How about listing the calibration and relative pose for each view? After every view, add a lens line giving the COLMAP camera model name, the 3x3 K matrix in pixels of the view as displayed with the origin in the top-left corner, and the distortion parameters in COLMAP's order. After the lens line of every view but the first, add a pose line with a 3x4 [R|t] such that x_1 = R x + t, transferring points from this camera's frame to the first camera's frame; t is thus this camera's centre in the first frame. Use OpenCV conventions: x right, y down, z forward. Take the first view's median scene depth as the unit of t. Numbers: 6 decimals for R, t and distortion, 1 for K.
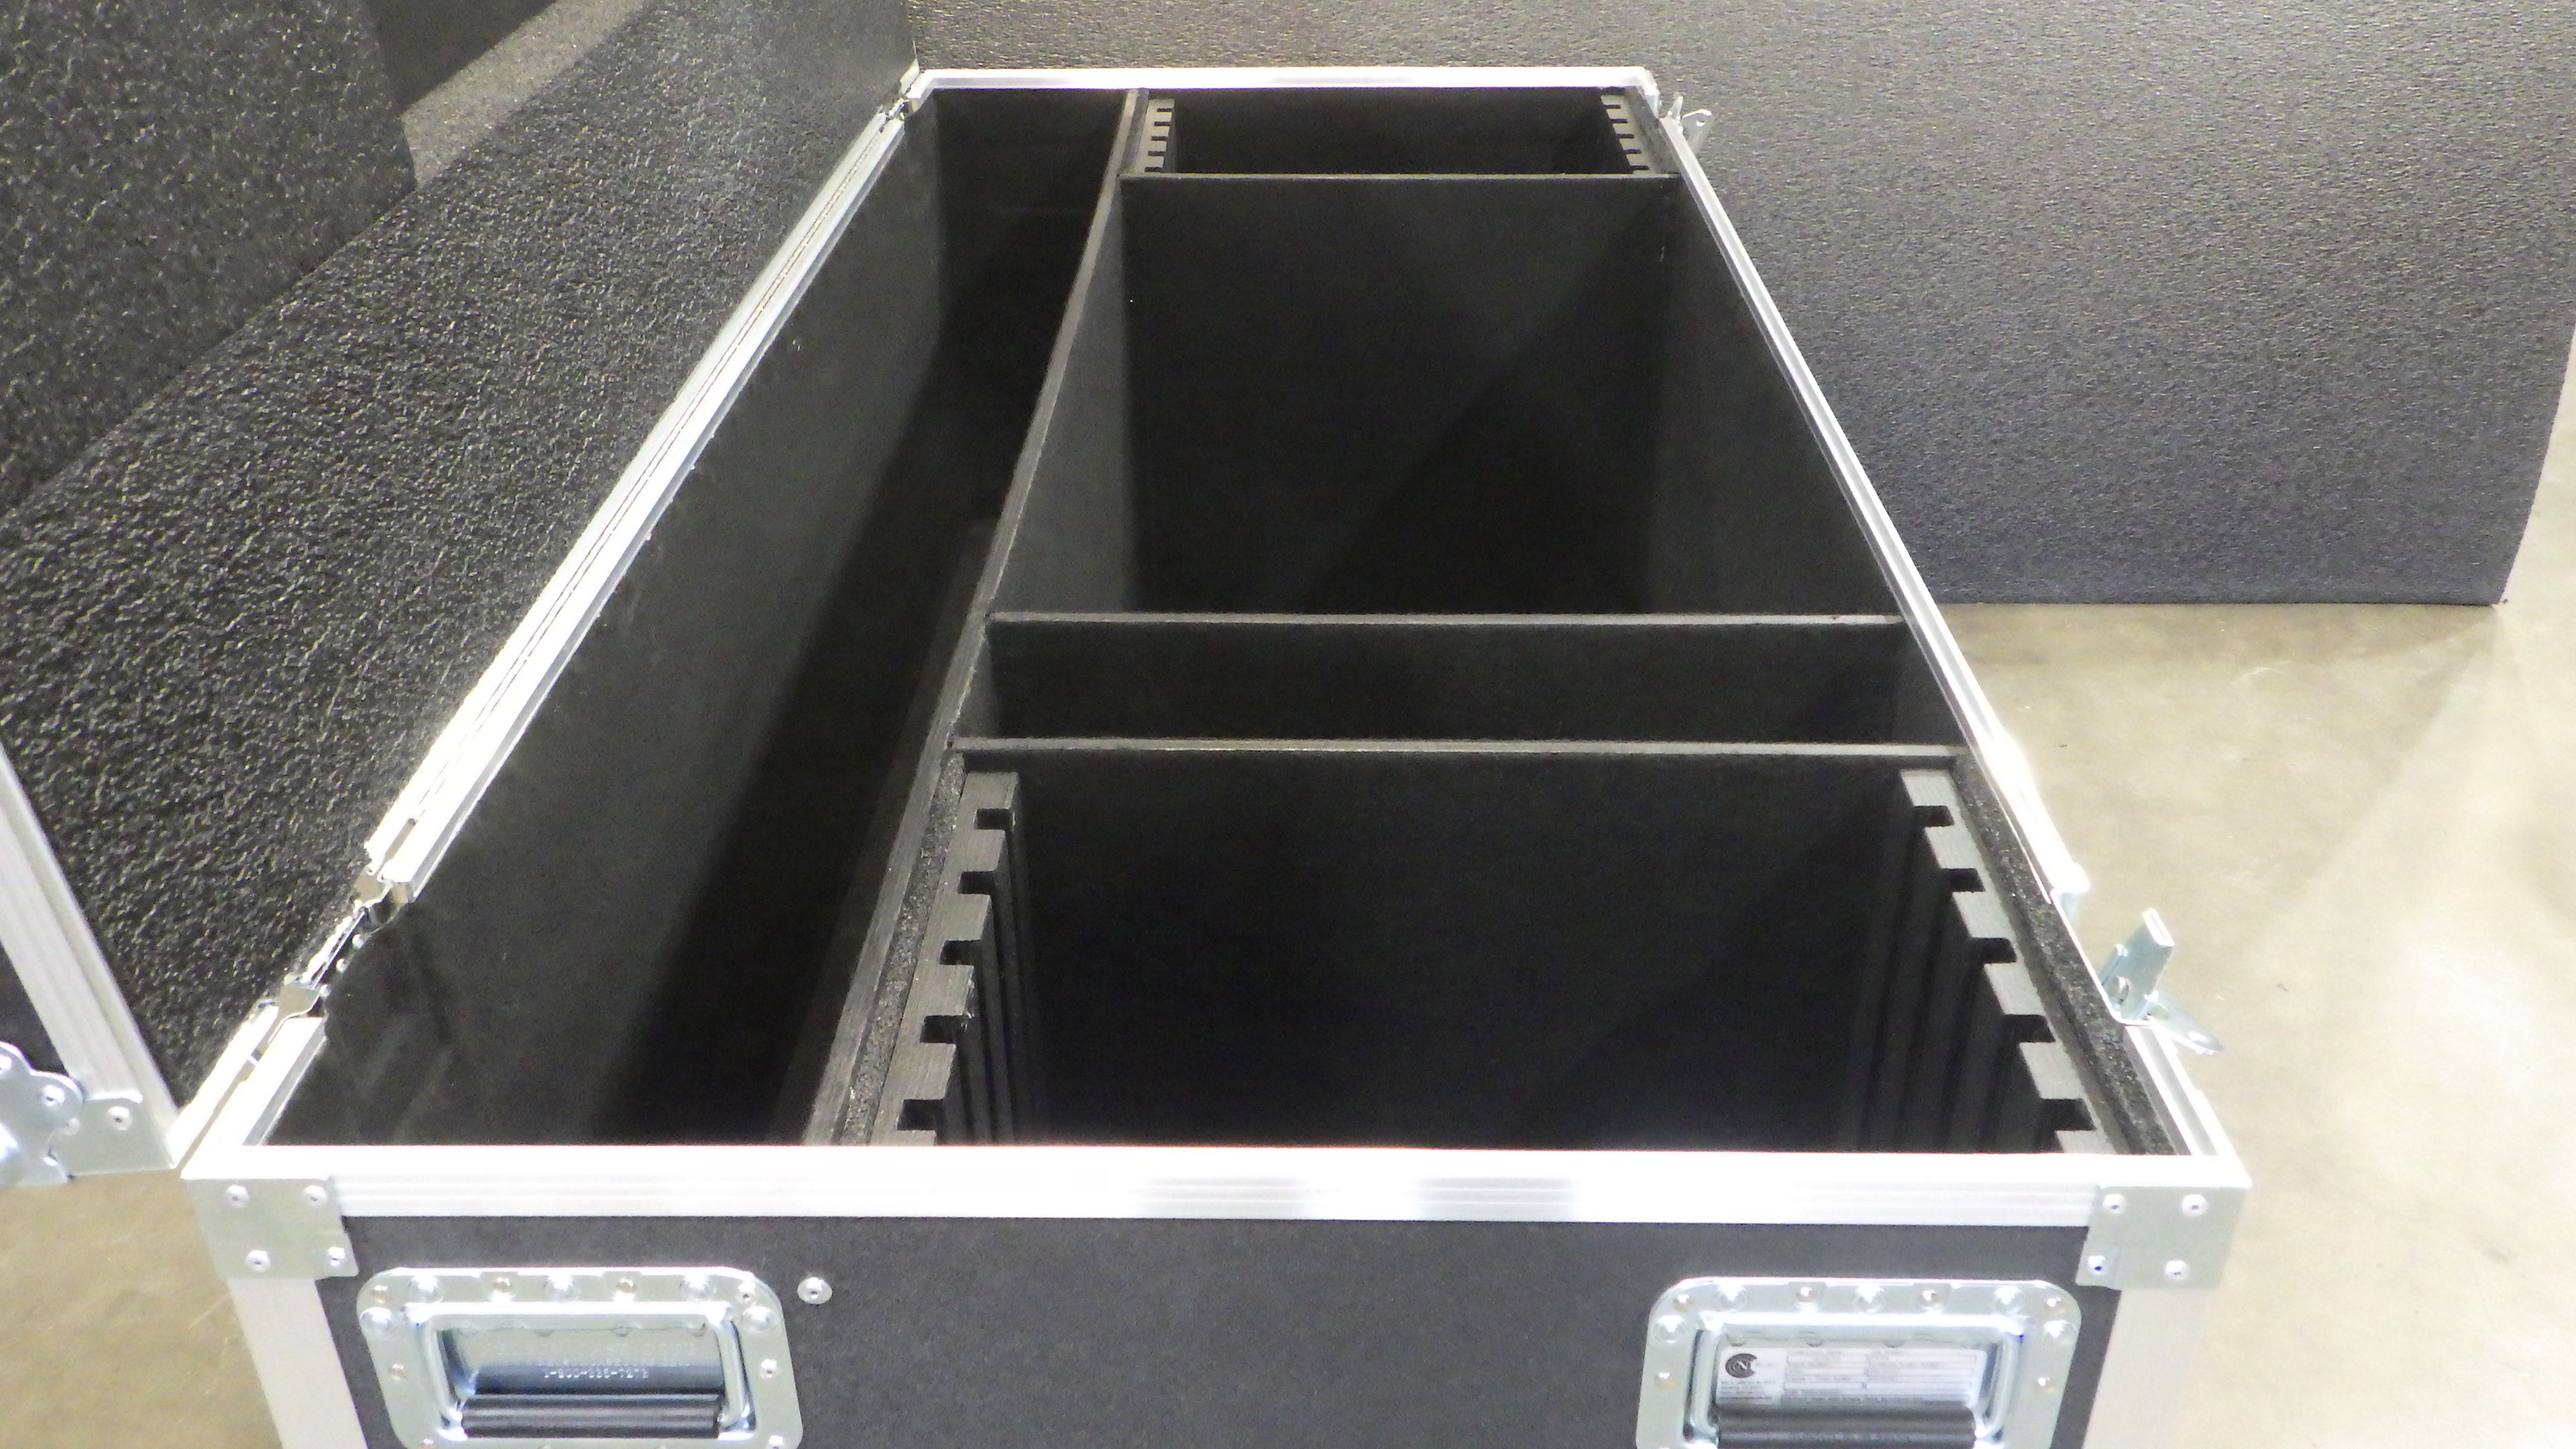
lens RADIAL K [[2156.7, 0, 1270.1], [0, 2156.7, 723.5], [0, 0, 1]] dist [0.021111, -0.013382]
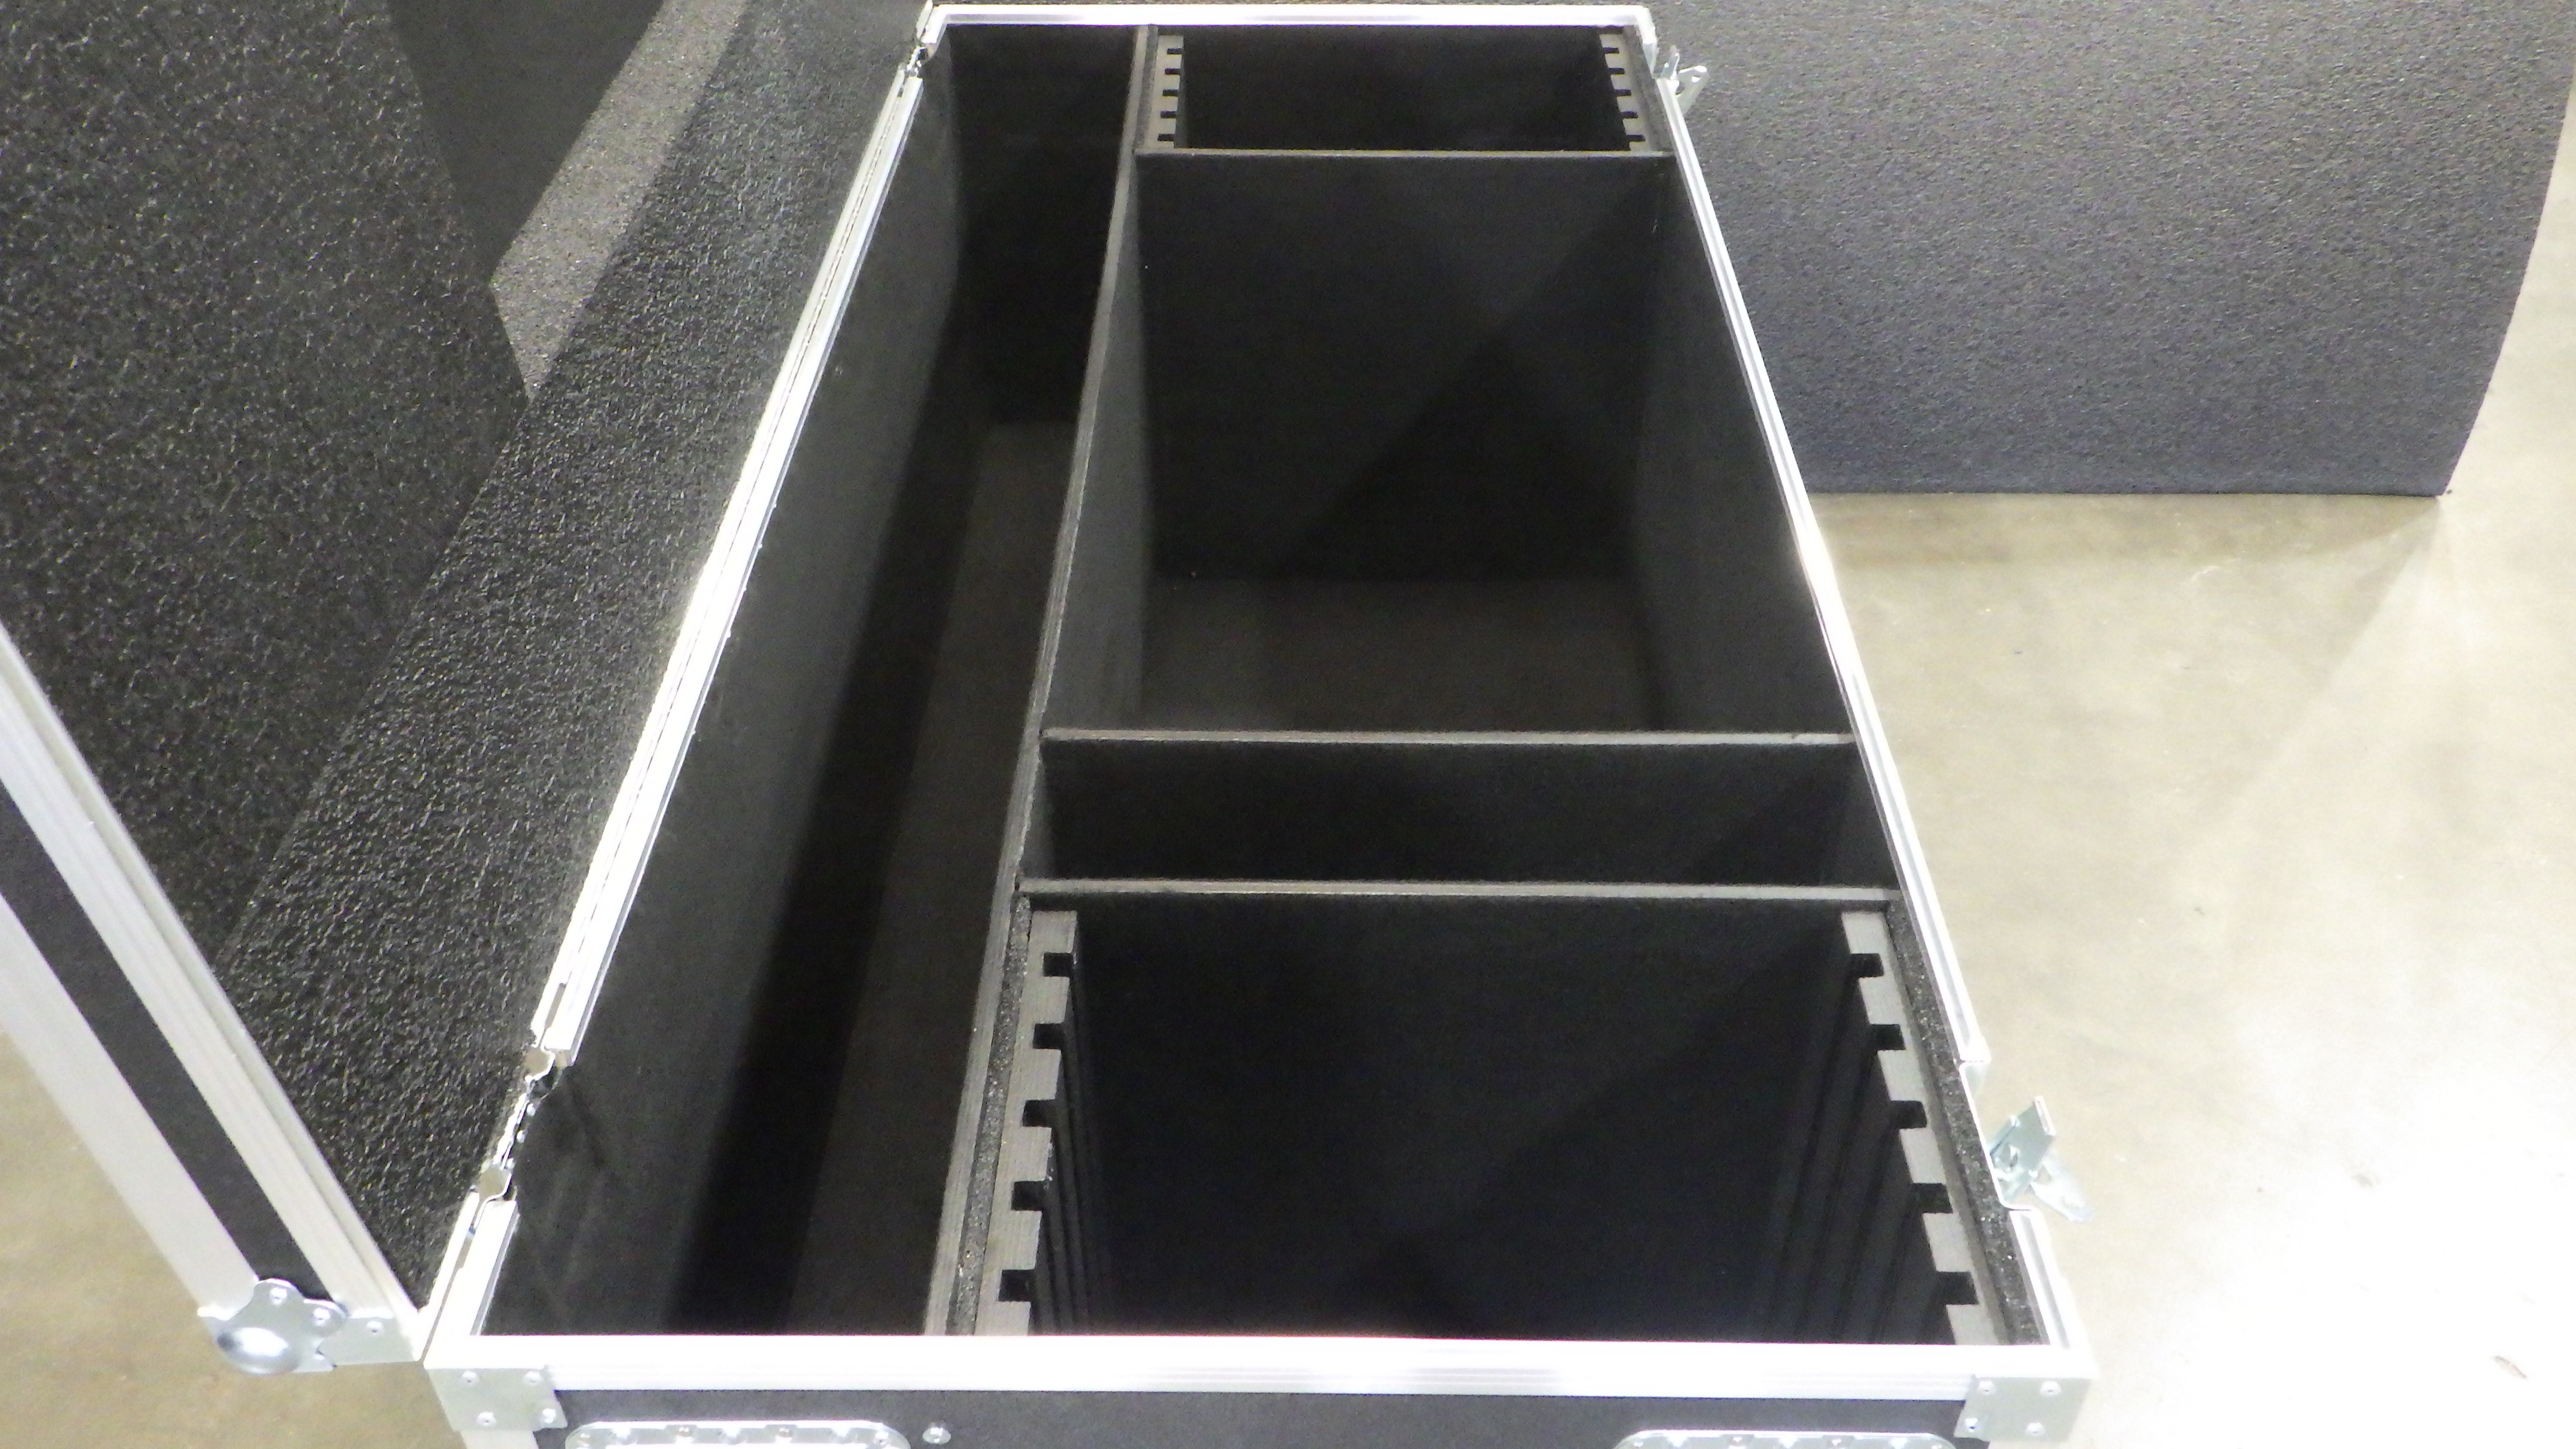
lens RADIAL K [[2156.7, 0, 1266.6], [0, 2156.7, 719.9], [0, 0, 1]] dist [0.021111, -0.013382]
pose [[0.999986, -0.002309, 0.004728, -0.018622], [0.001543, 0.987753, 0.156016, -0.231836], [-0.005031, -0.156006, 0.987743, -0.109311]]
